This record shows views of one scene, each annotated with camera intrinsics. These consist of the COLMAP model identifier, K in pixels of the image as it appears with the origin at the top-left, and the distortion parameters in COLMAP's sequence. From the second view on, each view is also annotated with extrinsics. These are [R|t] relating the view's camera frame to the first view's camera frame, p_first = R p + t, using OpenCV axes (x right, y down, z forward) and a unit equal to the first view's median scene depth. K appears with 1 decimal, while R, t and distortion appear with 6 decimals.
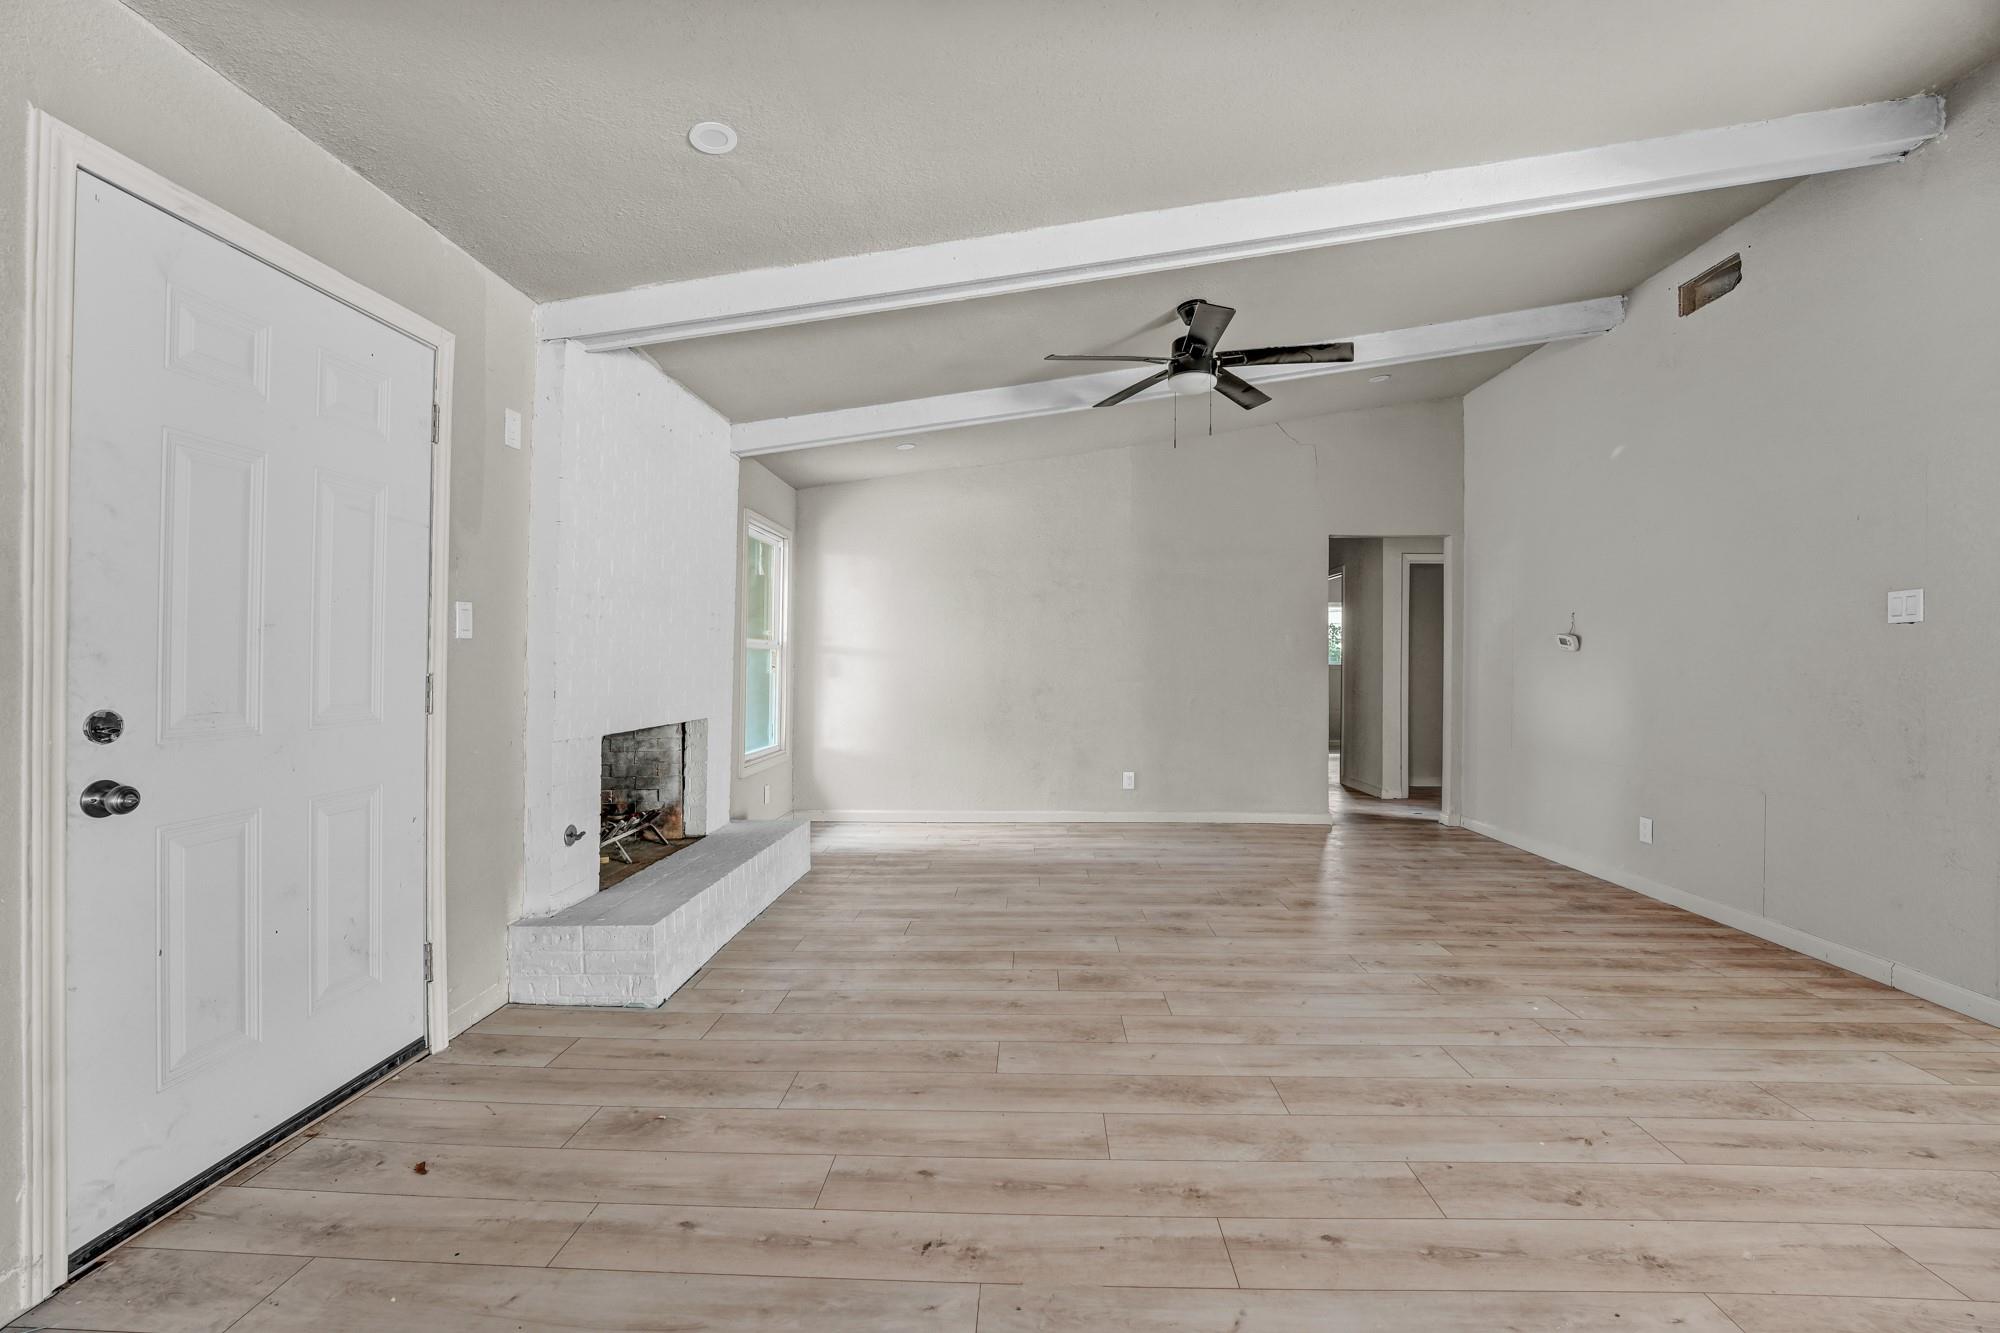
lens RADIAL K [[814.5, 0, 1001.1], [0, 814.5, 664.9], [0, 0, 1]] dist [-0.028364, 0.003504]
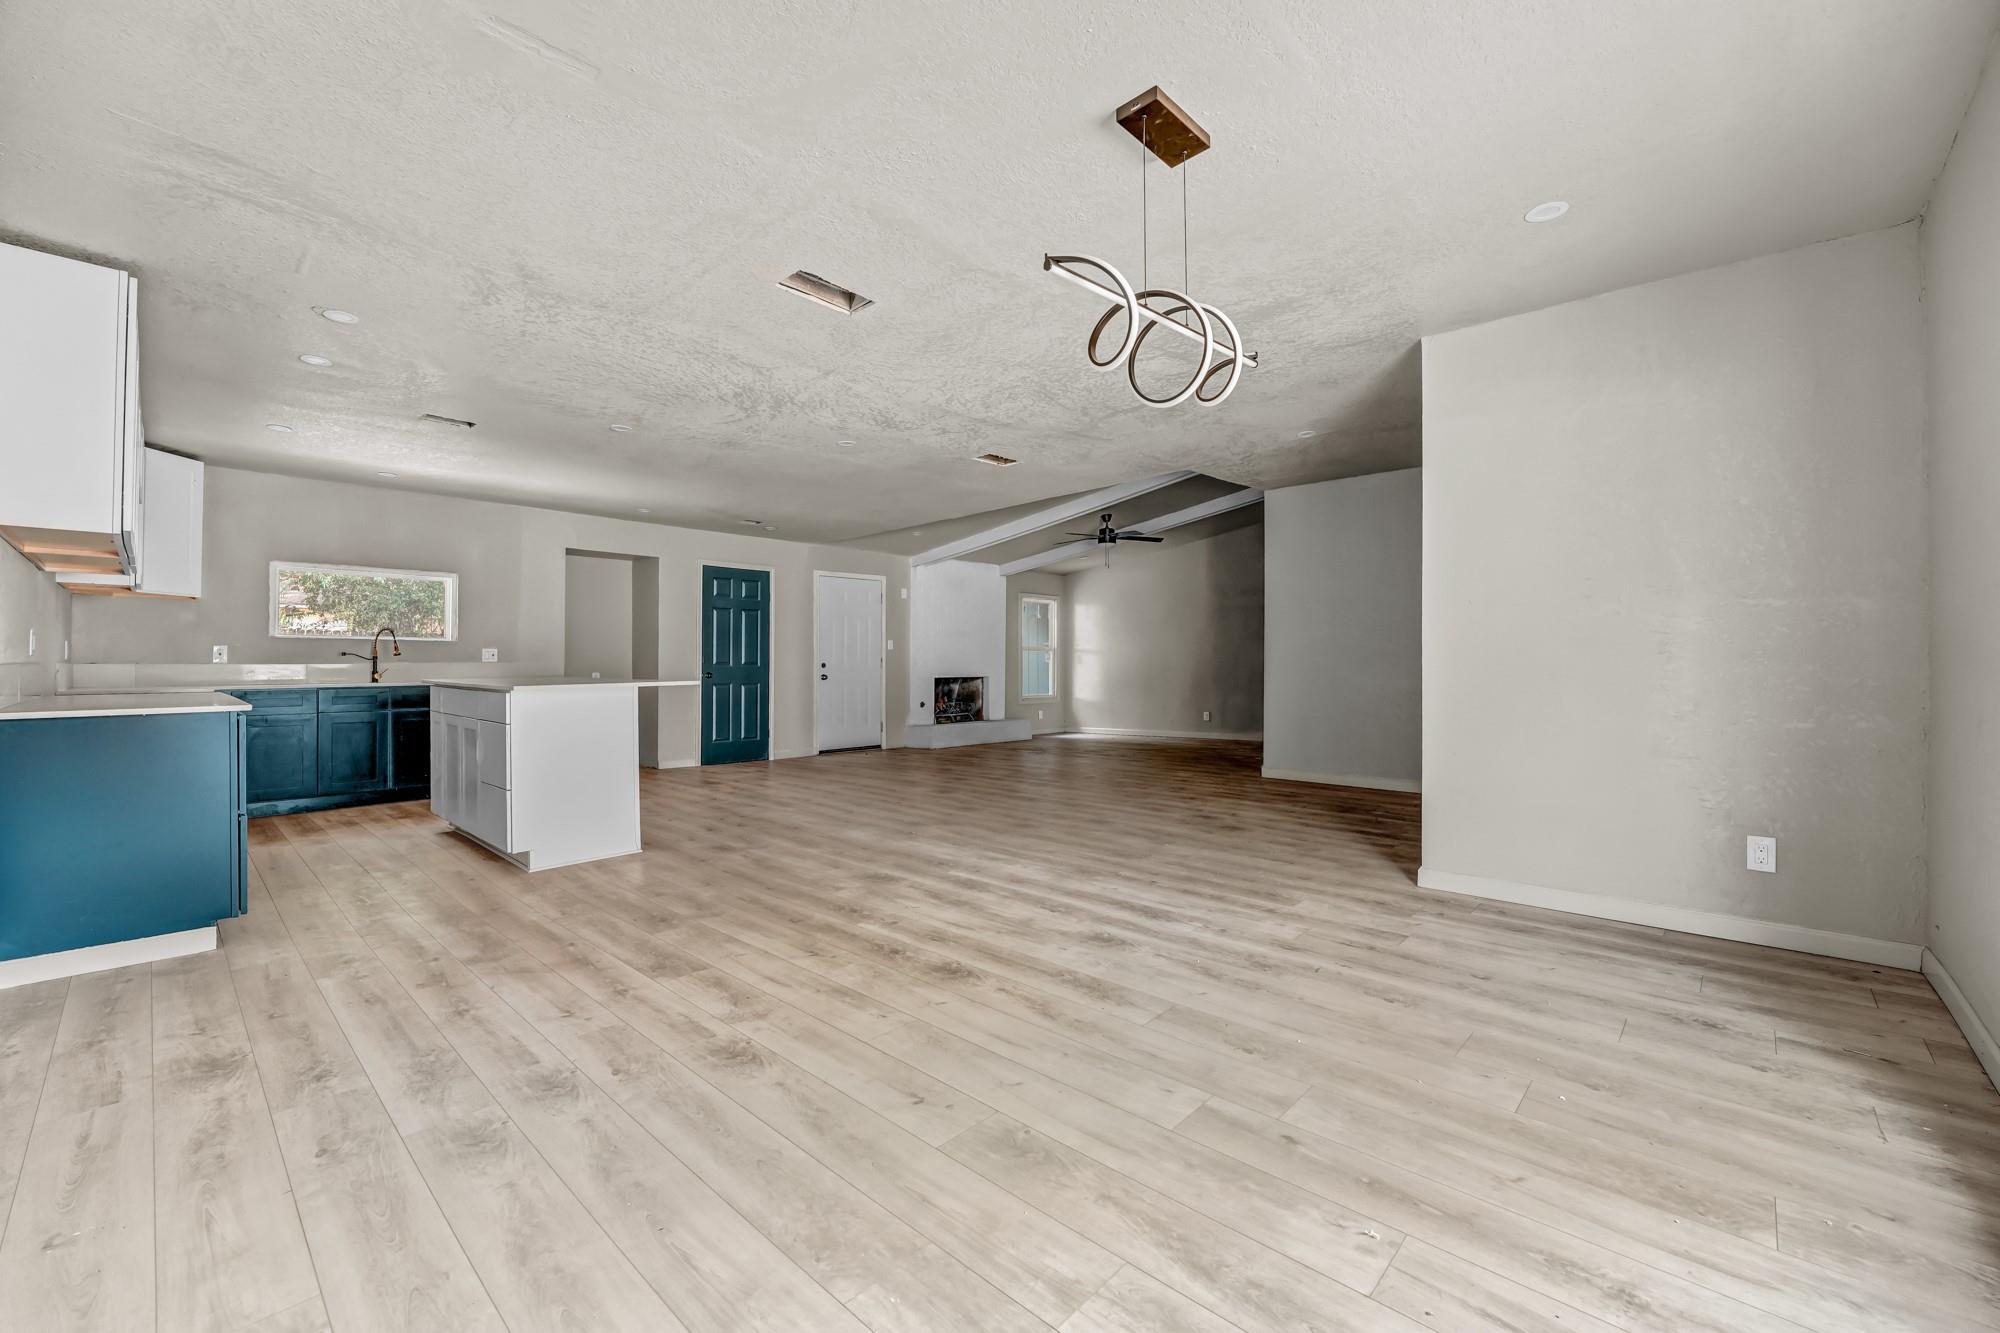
lens RADIAL K [[814.5, 0, 991.5], [0, 814.5, 658.2], [0, 0, 1]] dist [-0.028364, 0.003504]
pose [[0.752269, -0.016907, -0.658639, 2.106062], [0.007261, 0.999823, -0.017372, 0.075550], [0.658816, 0.008286, 0.752258, -1.522557]]
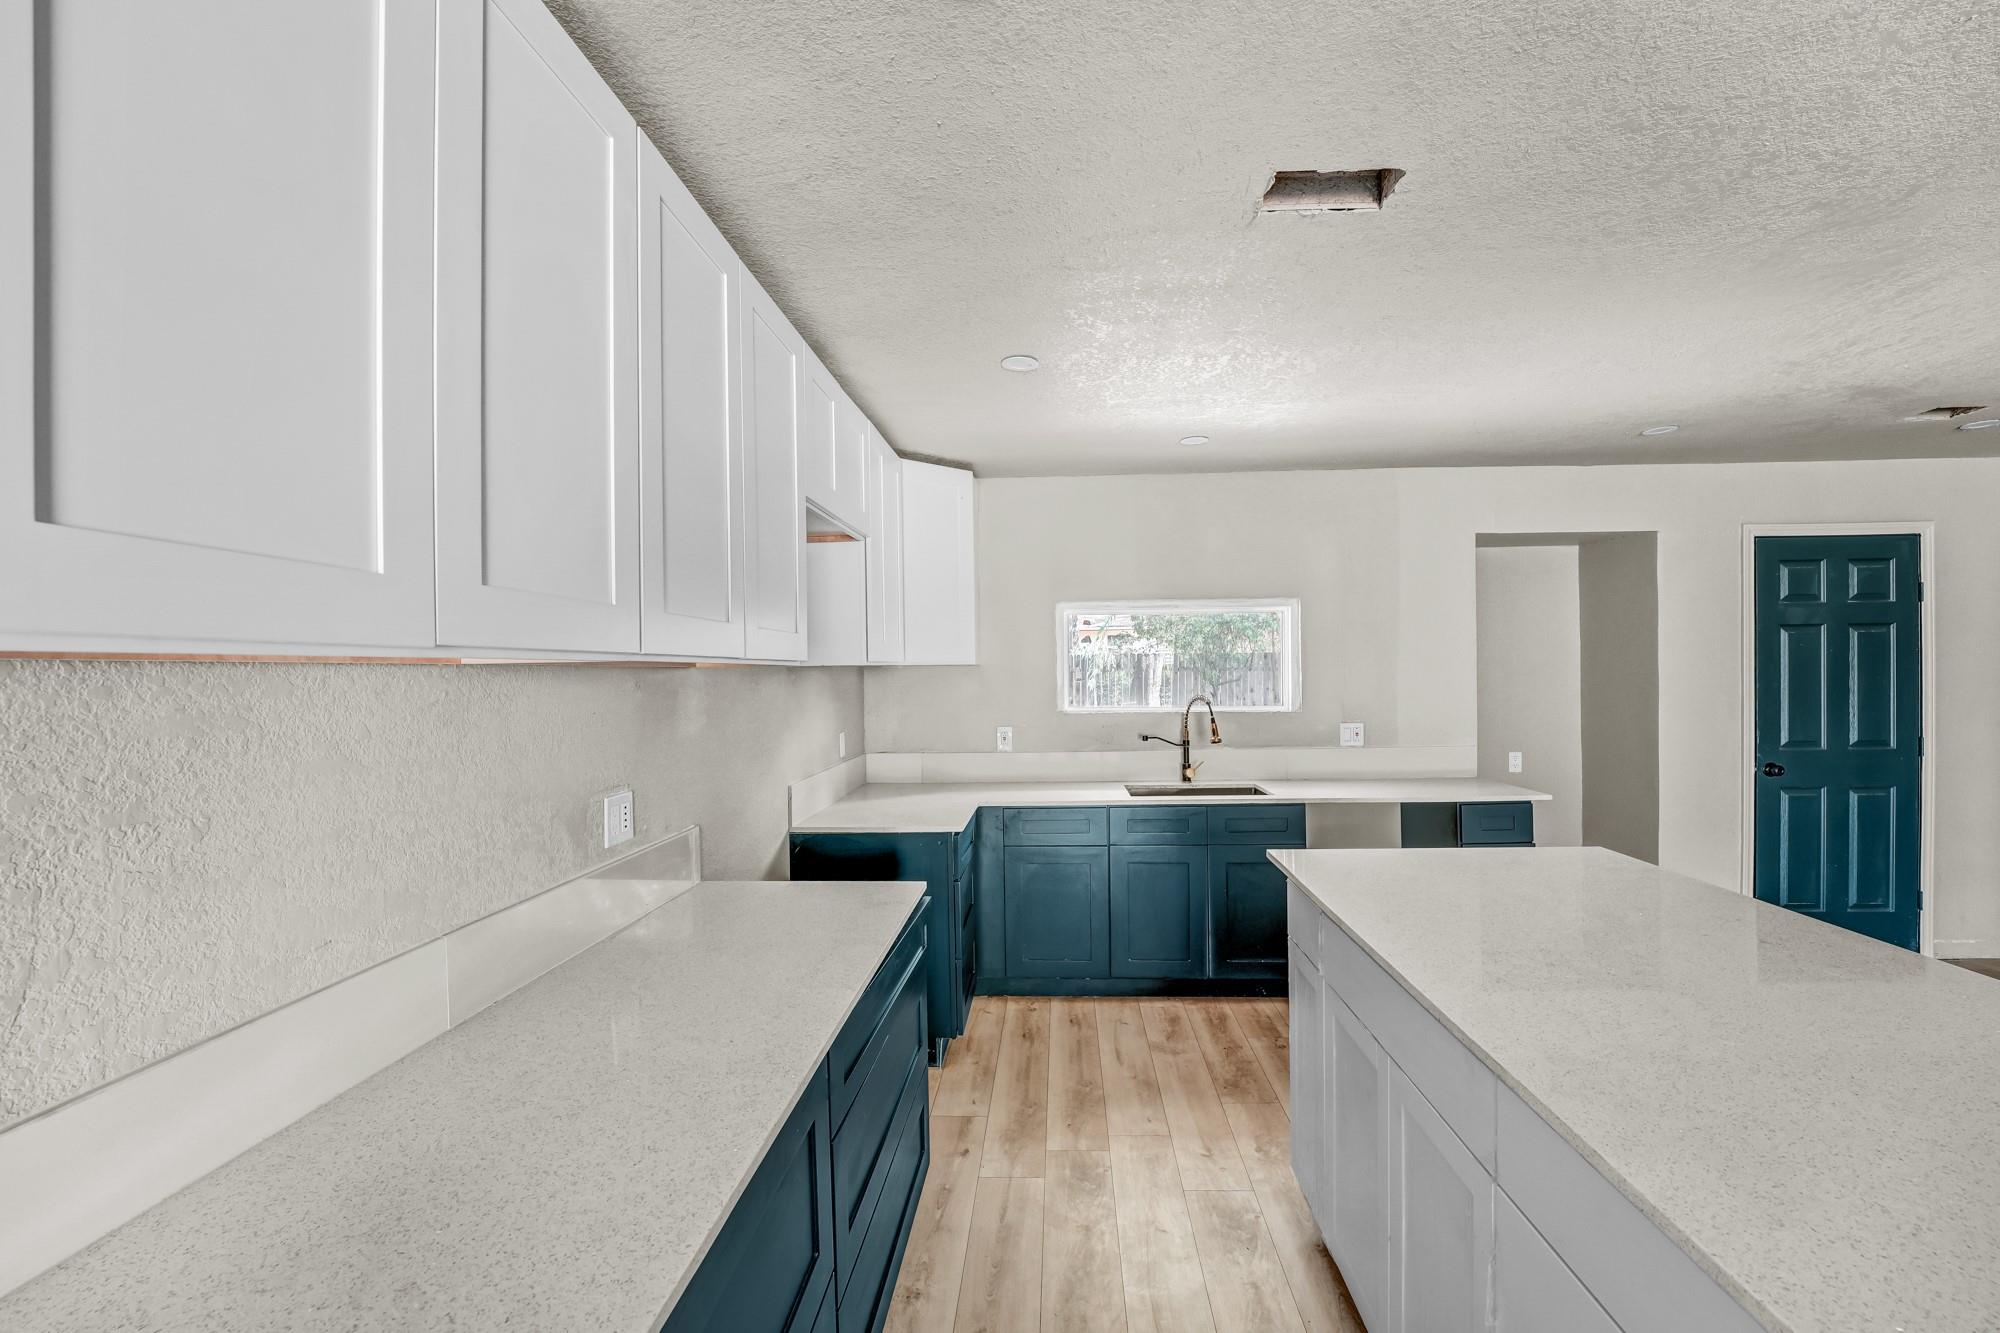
lens RADIAL K [[814.5, 0, 999.6], [0, 814.5, 677.3], [0, 0, 1]] dist [-0.028364, 0.003504]
pose [[-0.038785, -0.000591, -0.999247, 0.799563], [0.011492, 0.999933, -0.001037, -0.093548], [0.999182, -0.011523, -0.038775, -1.247914]]
